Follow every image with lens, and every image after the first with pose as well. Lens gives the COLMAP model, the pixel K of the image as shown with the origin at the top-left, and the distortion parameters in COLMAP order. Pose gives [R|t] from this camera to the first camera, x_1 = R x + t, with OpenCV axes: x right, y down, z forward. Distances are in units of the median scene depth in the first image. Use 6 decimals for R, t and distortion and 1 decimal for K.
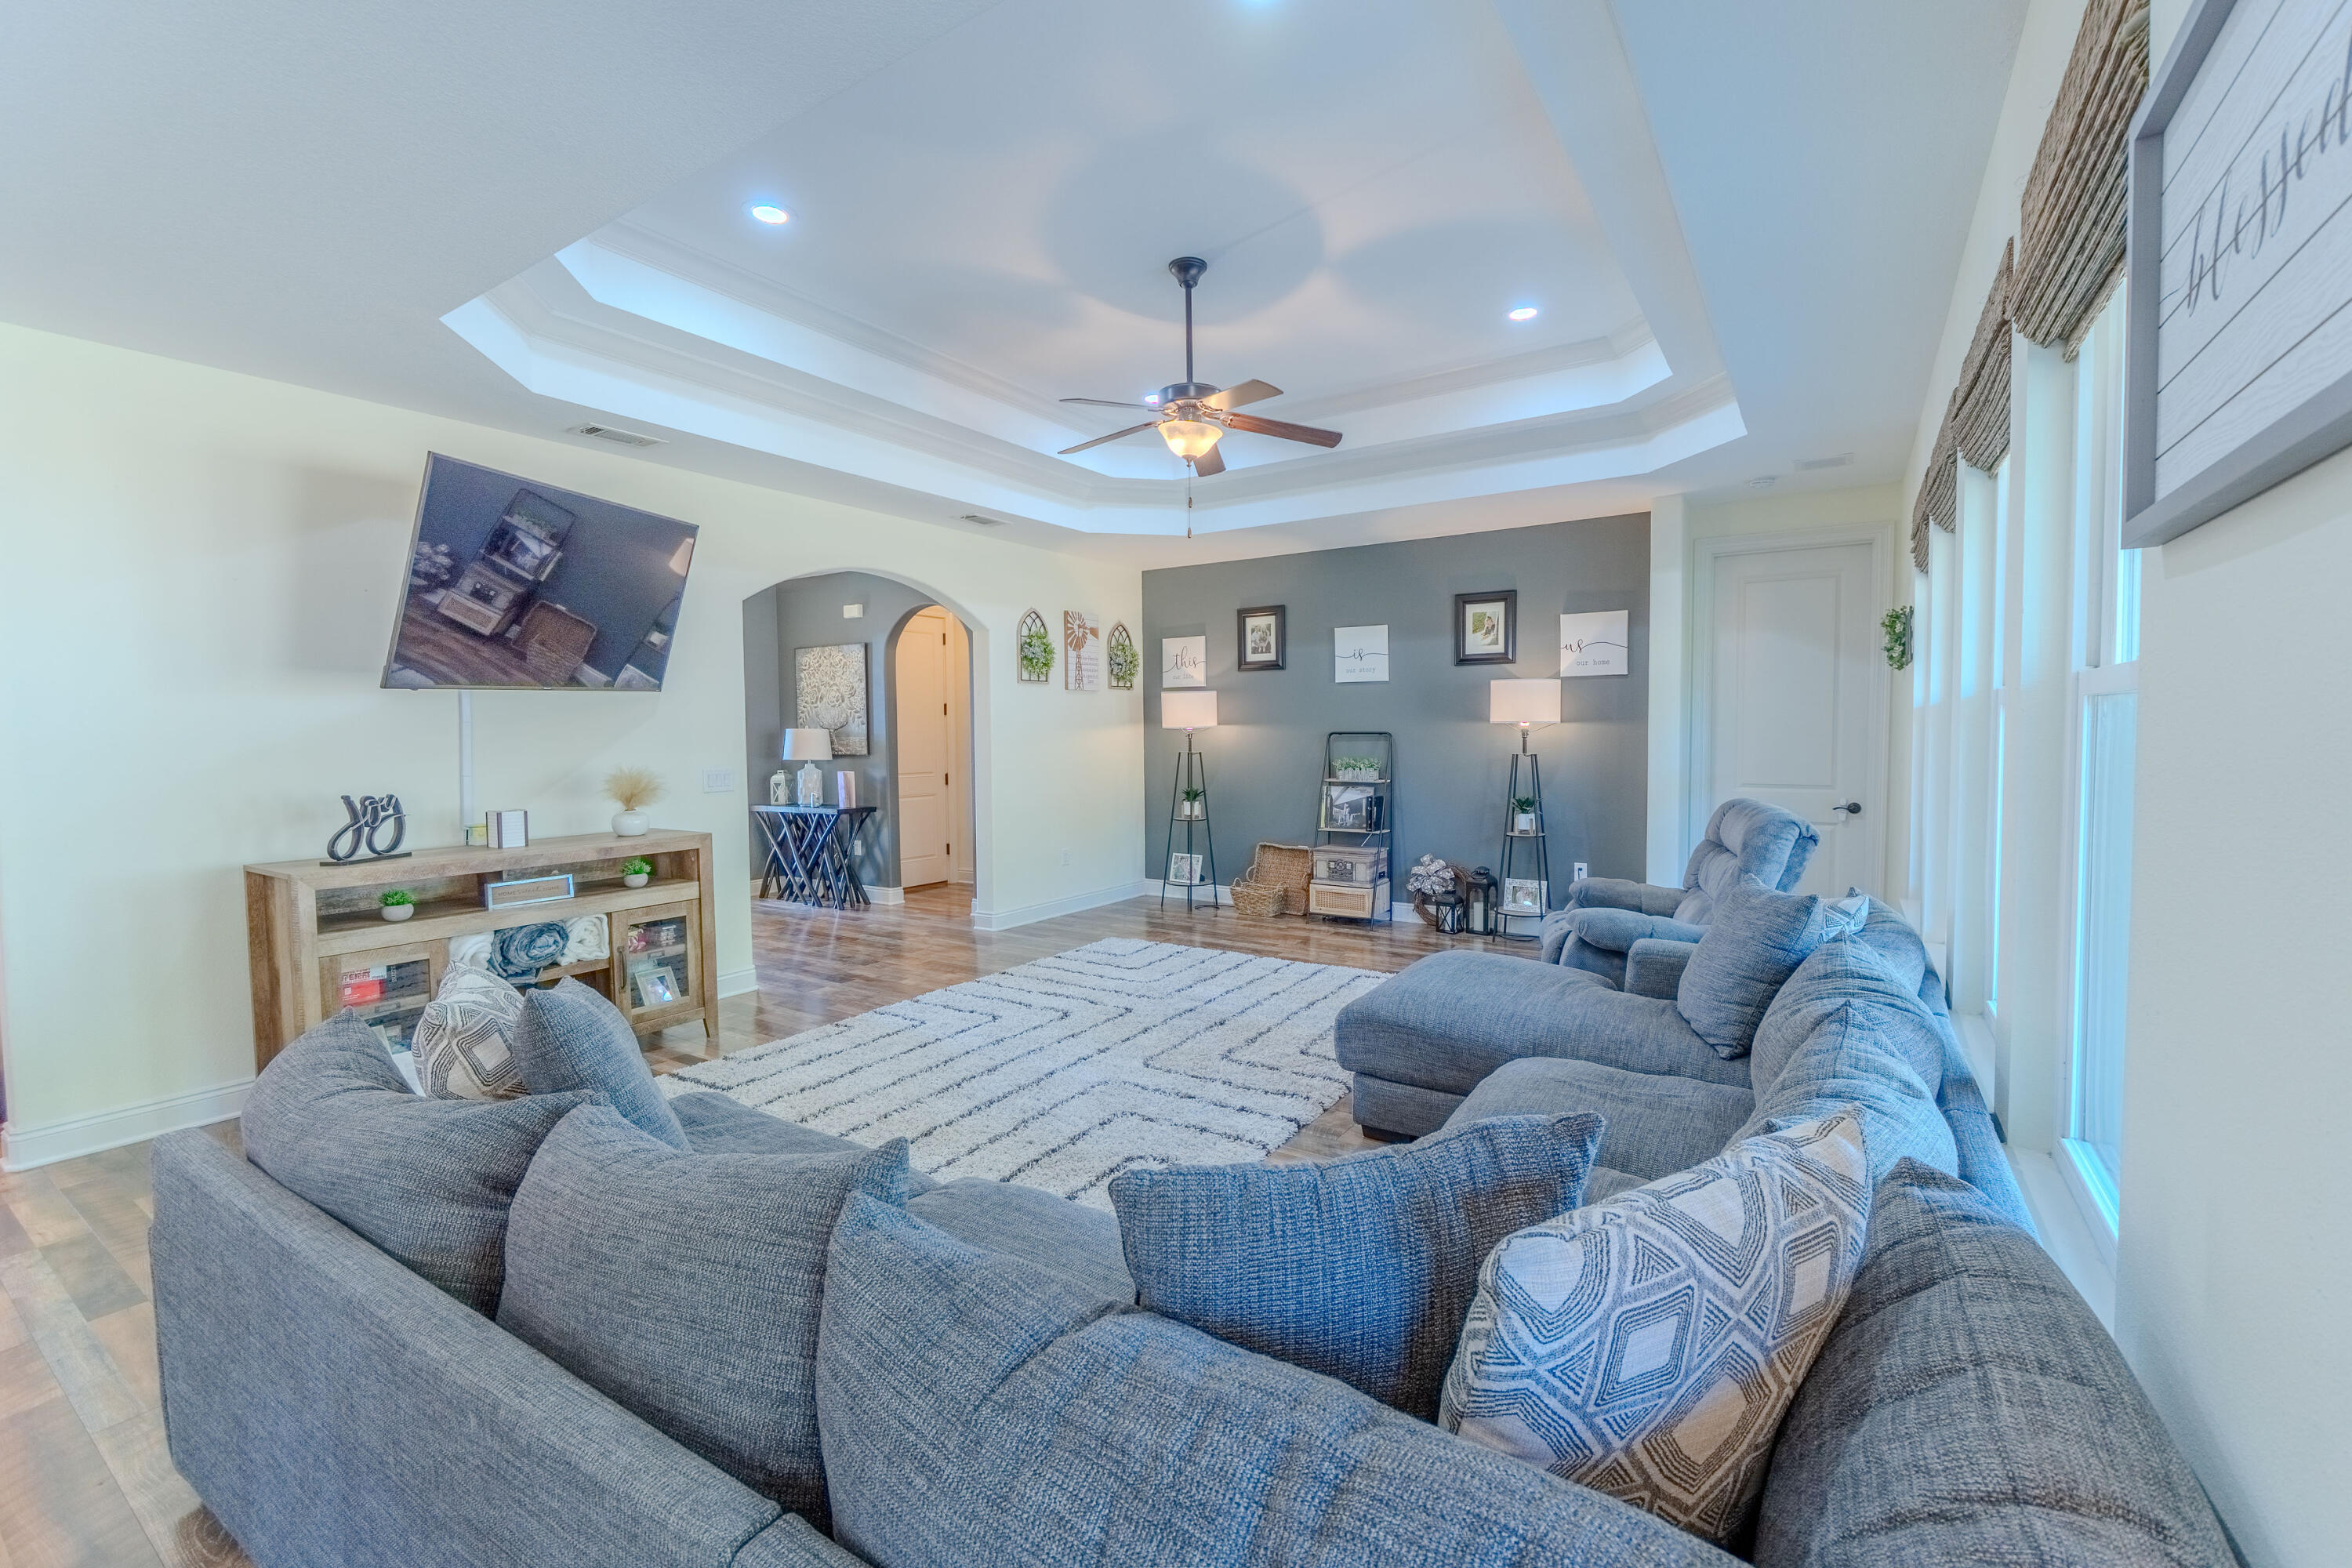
lens RADIAL K [[989.5, 0, 1181.3], [0, 989.5, 776.7], [0, 0, 1]] dist [-0.005356, -0.000328]
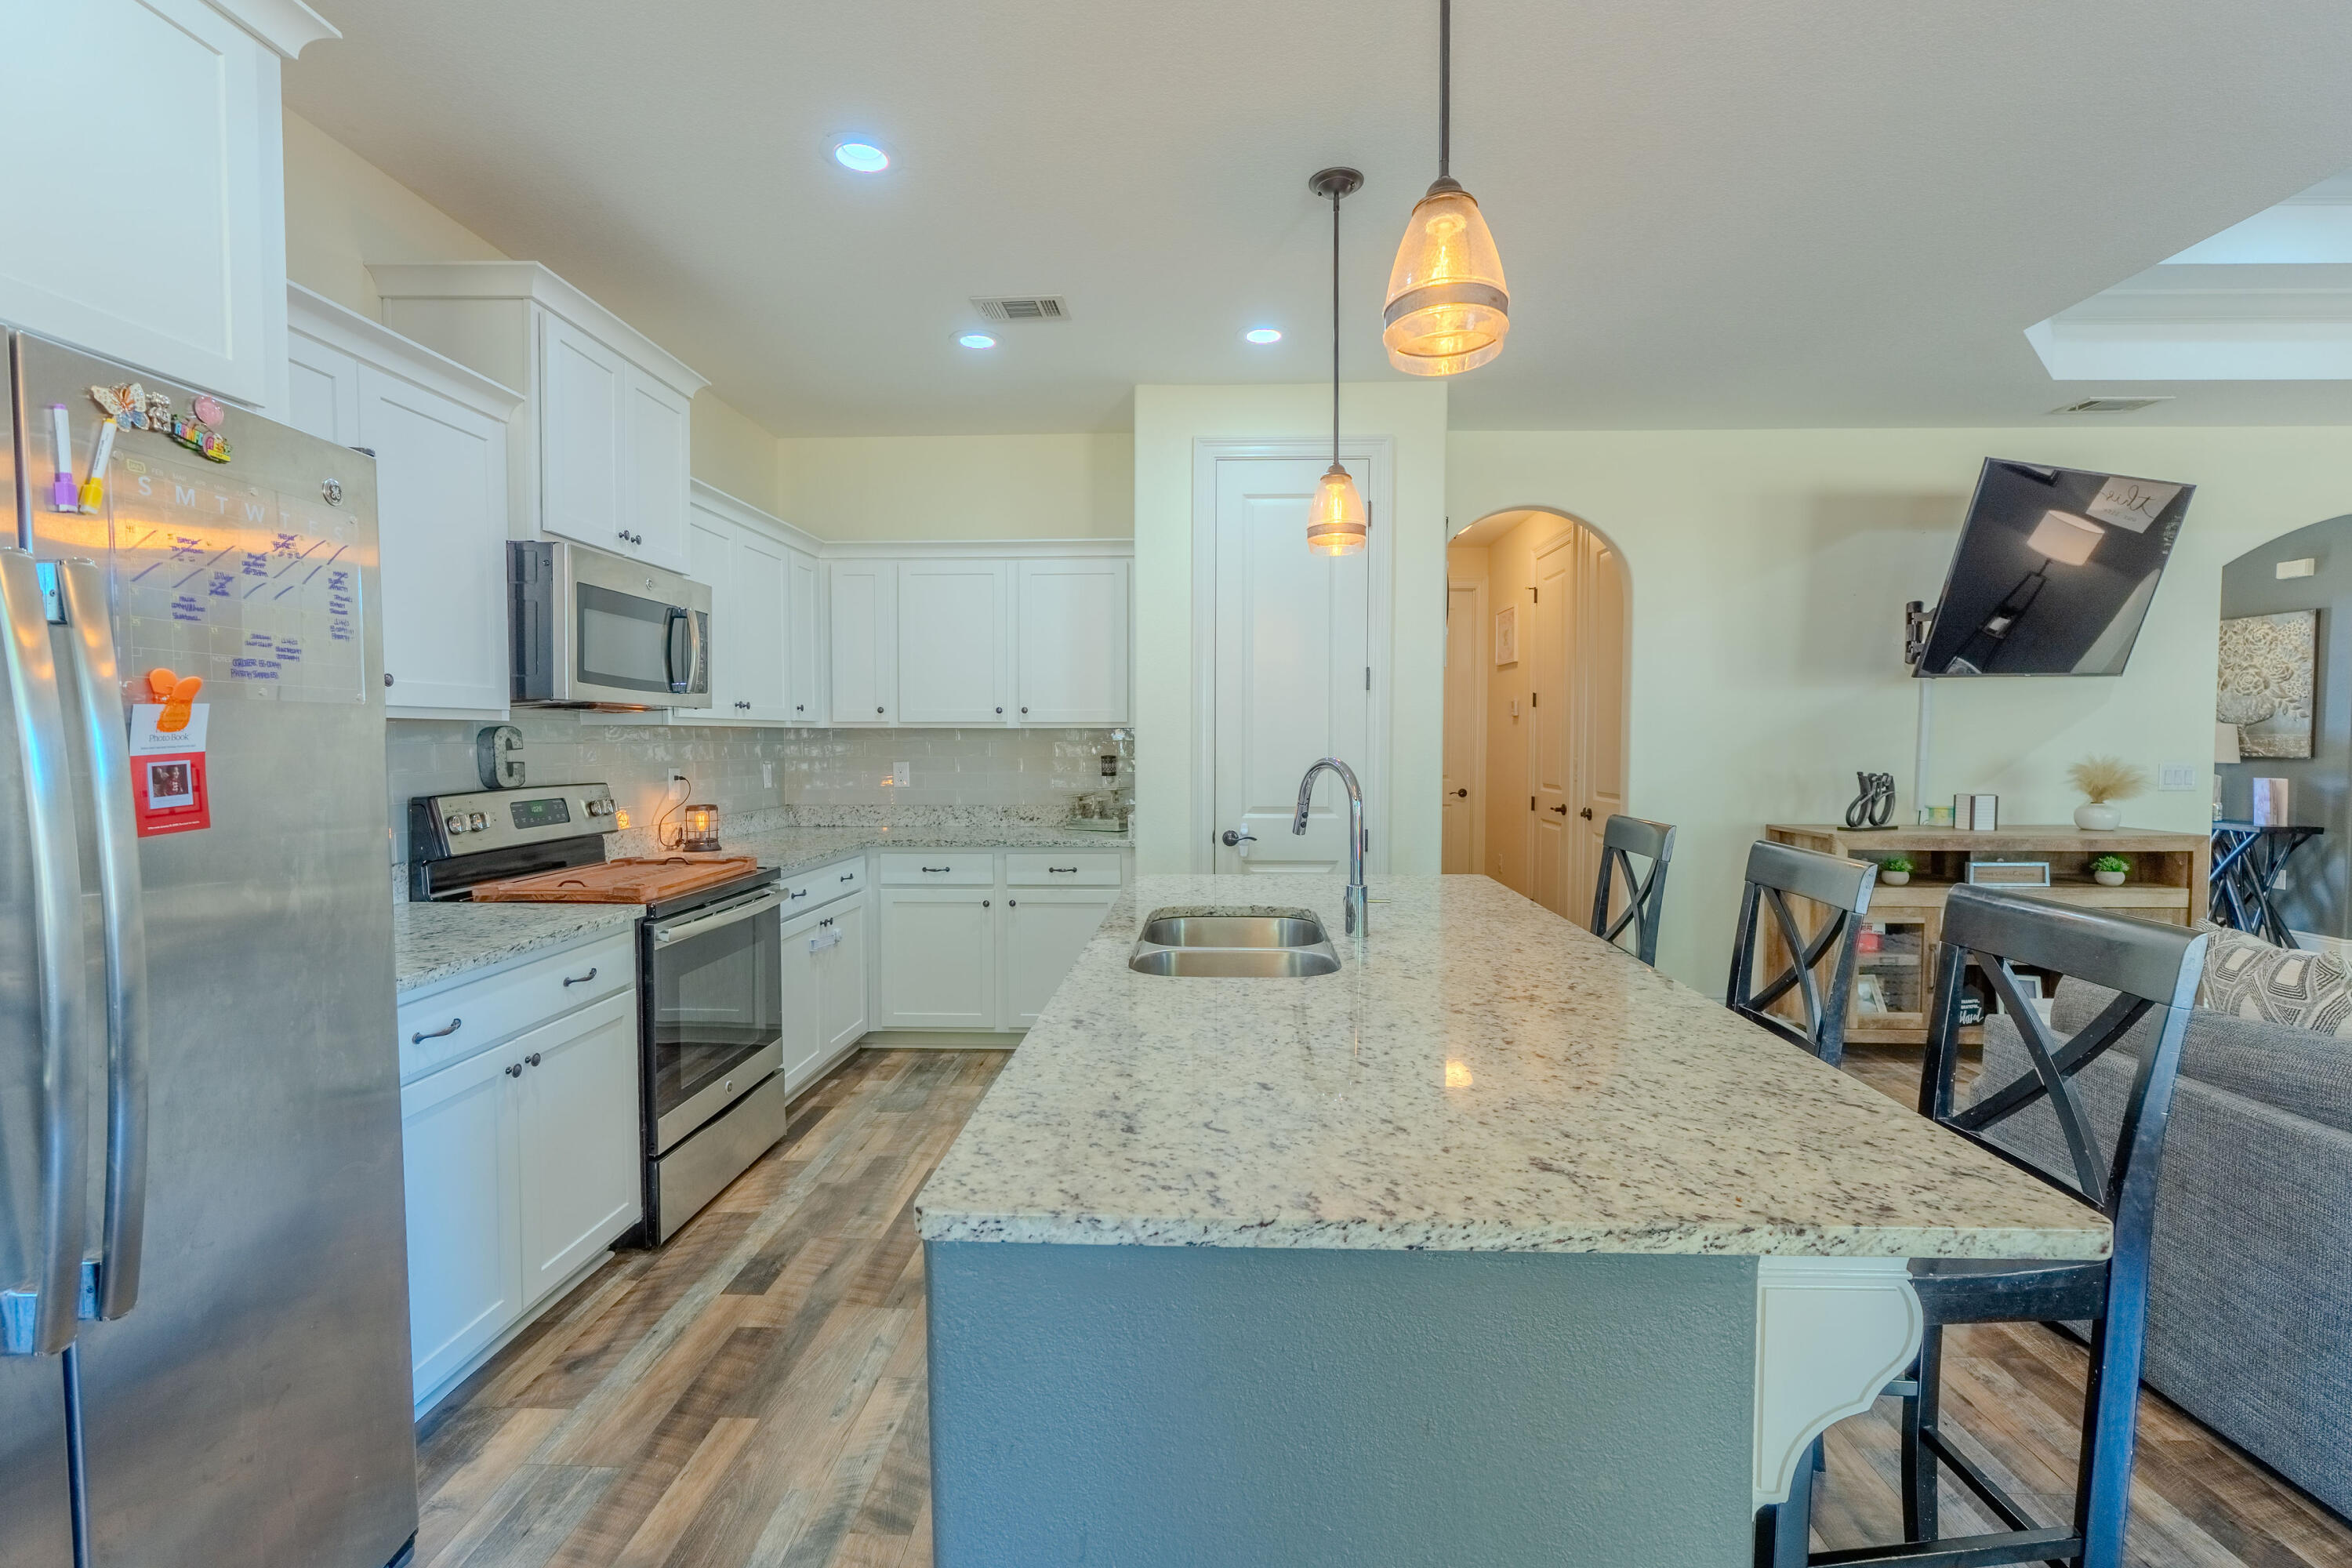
lens RADIAL K [[1032.1, 0, 1185.7], [0, 1032.1, 775.6], [0, 0, 1]] dist [-0.005738, -0.000471]
pose [[0.523150, 0.042008, -0.851204, -0.120358], [-0.047310, 0.998676, 0.020209, 0.019312], [0.850926, 0.029698, 0.524445, -0.164090]]
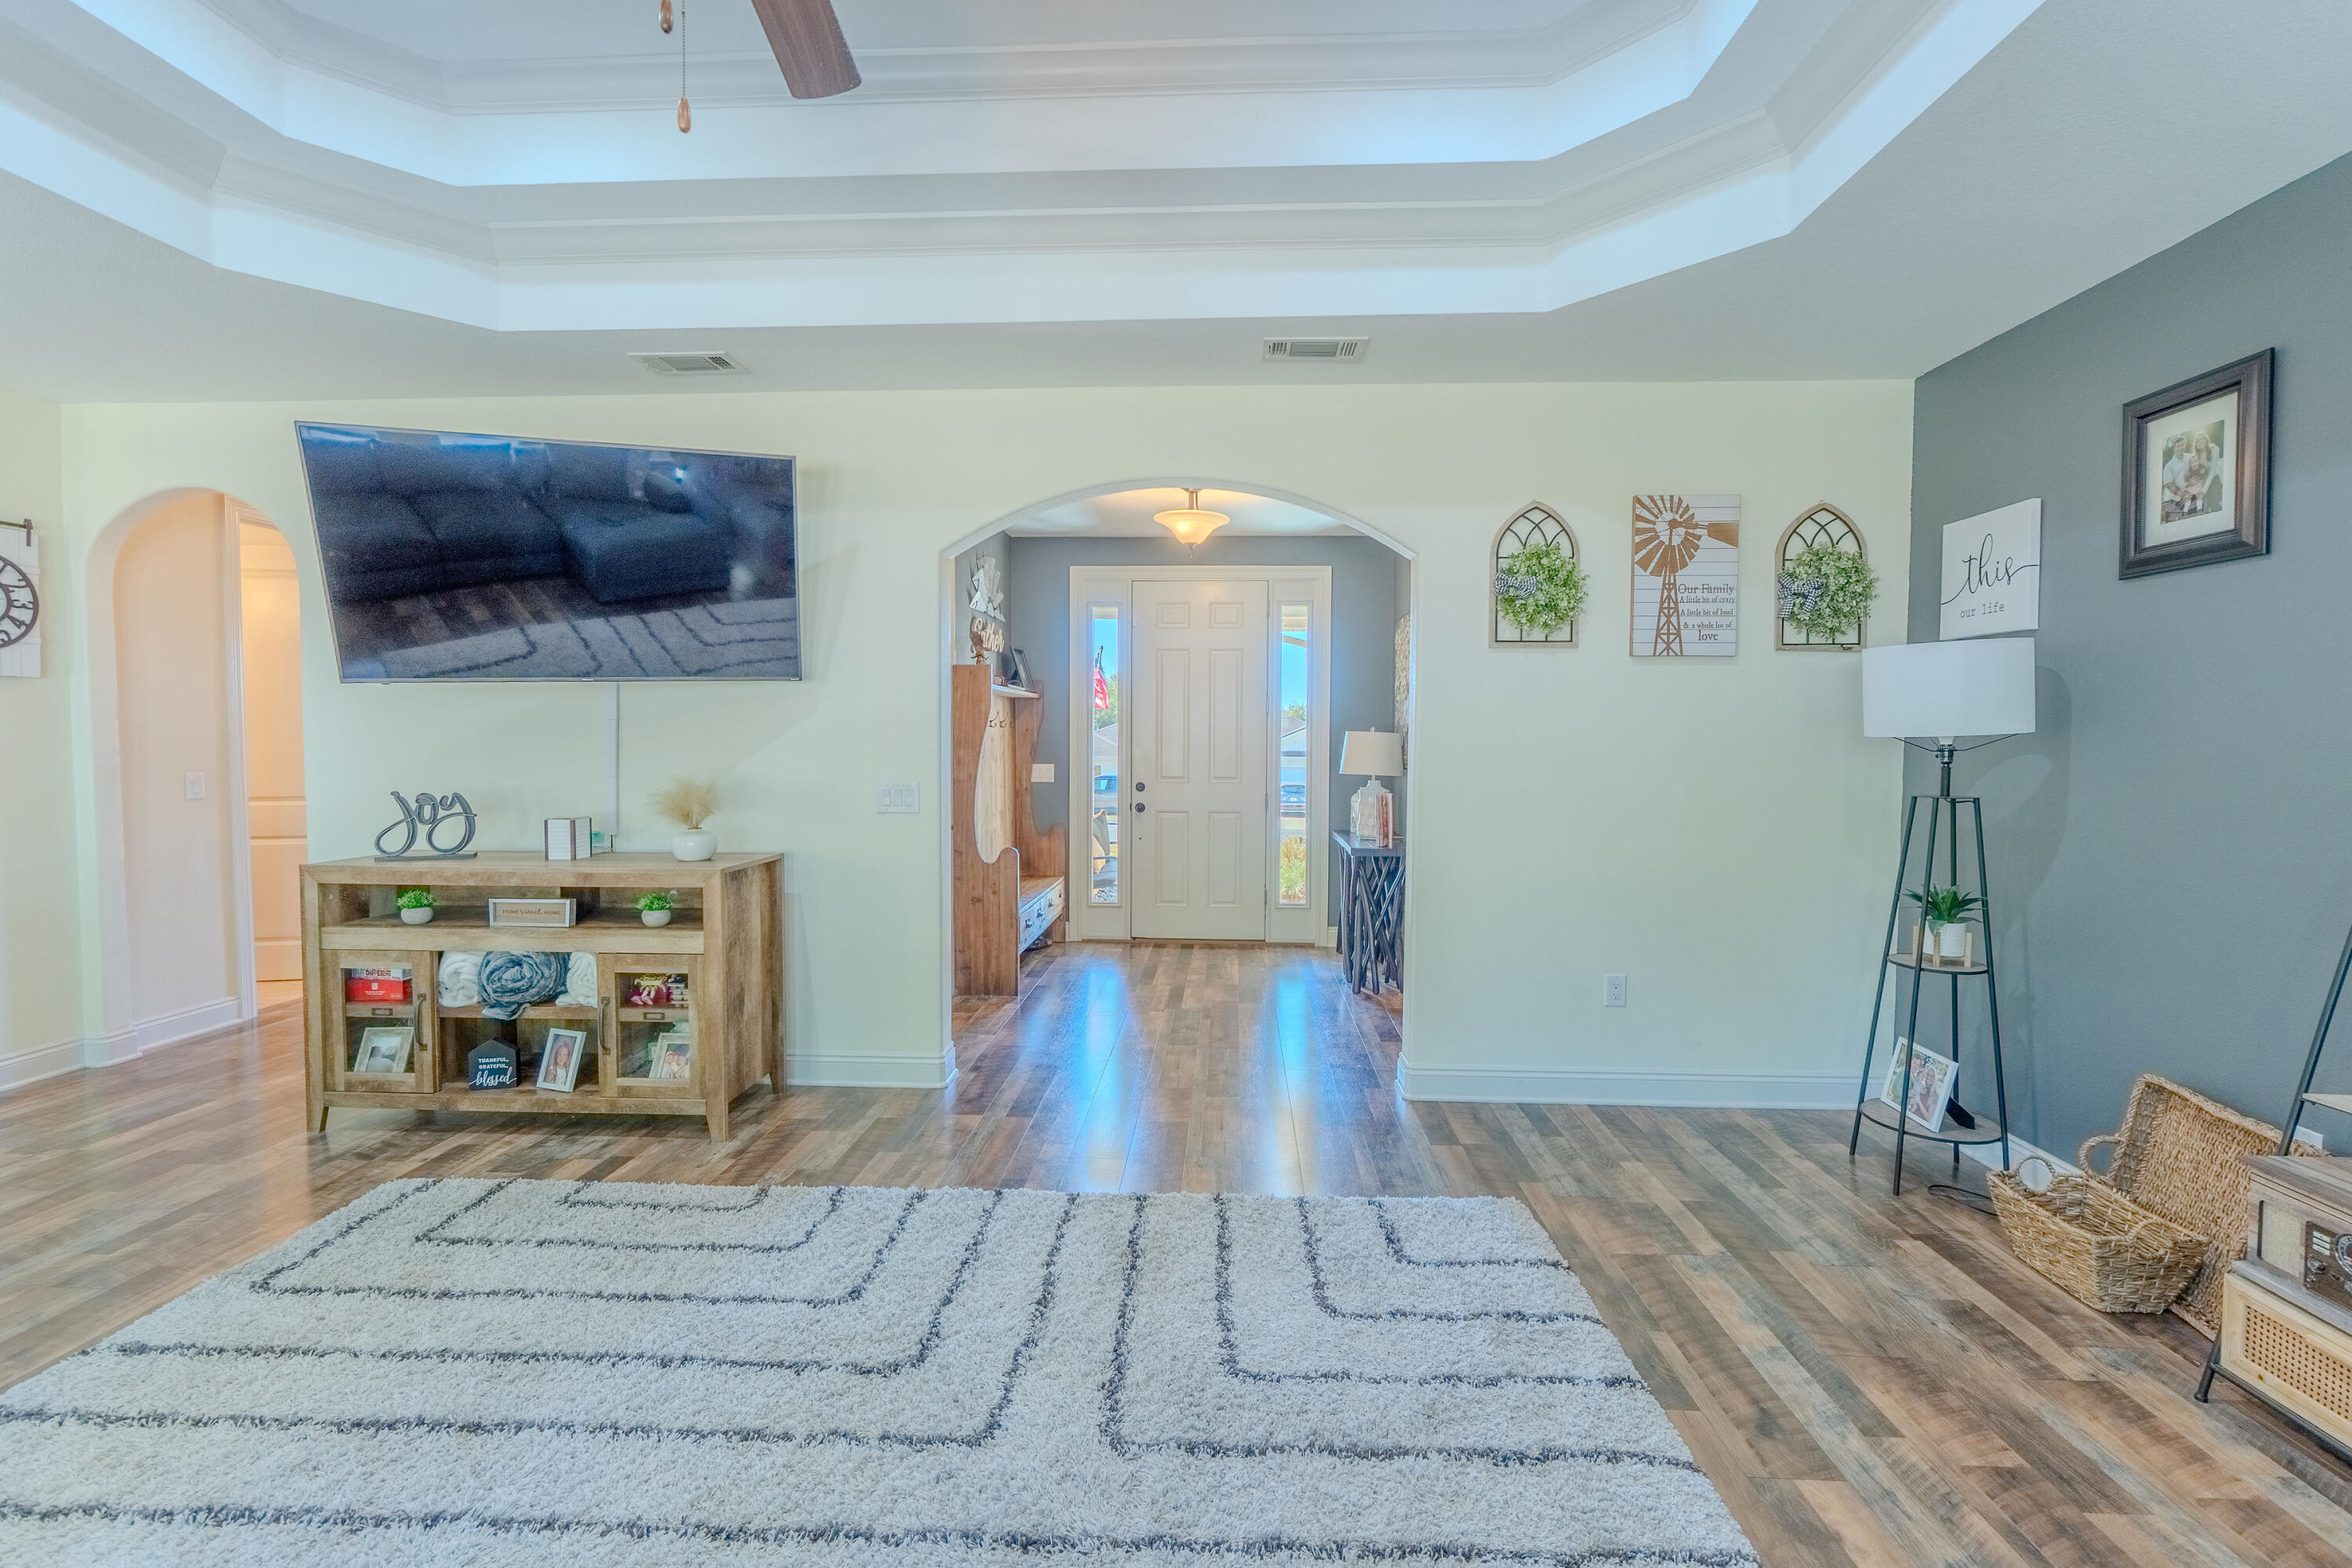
lens RADIAL K [[1024.9, 0, 1181.9], [0, 1024.9, 775.5], [0, 0, 1]] dist [-0.004076, -0.000546]
pose [[0.508440, 0.044118, -0.859967, 0.236413], [-0.050037, 0.998513, 0.021642, -0.031072], [0.859642, 0.032026, 0.509891, 0.605056]]
